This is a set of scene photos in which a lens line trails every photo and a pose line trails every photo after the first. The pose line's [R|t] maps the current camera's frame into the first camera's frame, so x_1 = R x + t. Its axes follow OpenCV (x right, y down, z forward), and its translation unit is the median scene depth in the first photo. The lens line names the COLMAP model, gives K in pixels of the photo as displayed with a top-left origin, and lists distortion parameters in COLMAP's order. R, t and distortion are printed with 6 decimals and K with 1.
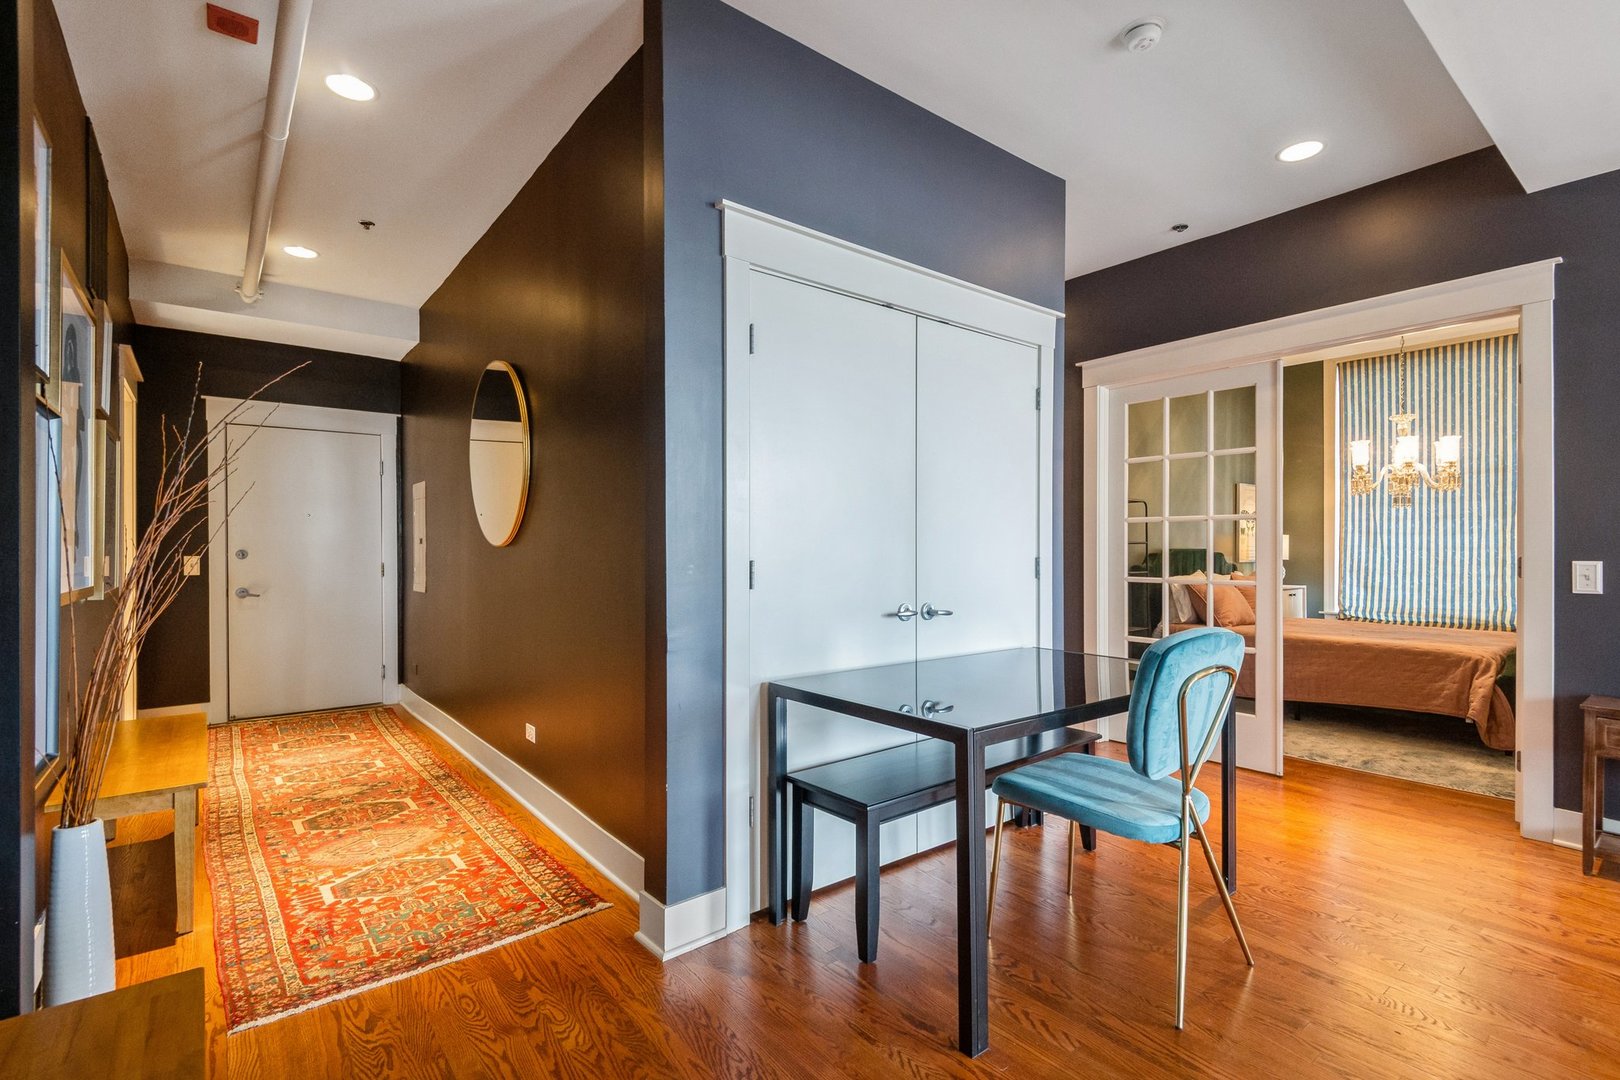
lens RADIAL K [[771.1, 0, 783.7], [0, 771.1, 550.5], [0, 0, 1]] dist [-0.000053, -0.004036]
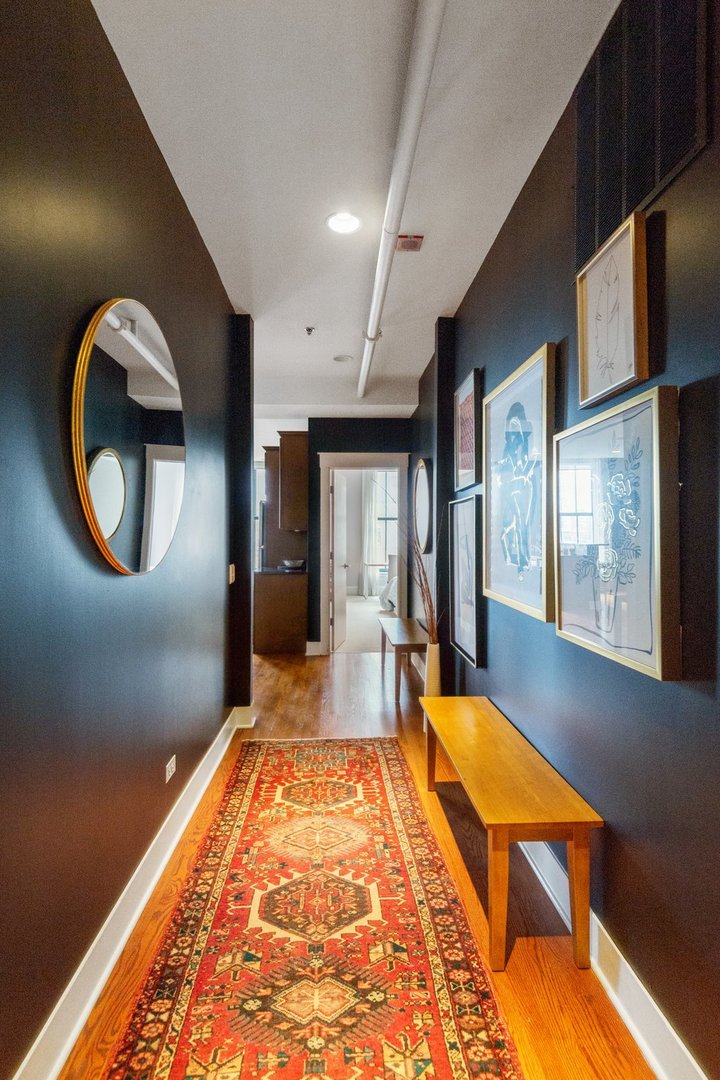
lens RADIAL K [[514.1, 0, 360.5], [0, 514.1, 535.4], [0, 0, 1]] dist [-0.000053, -0.004036]
pose [[-0.830558, 0.001300, 0.556931, -1.079170], [0.006022, 0.999960, 0.006647, -0.072344], [-0.556900, 0.008875, -0.830532, 1.708132]]
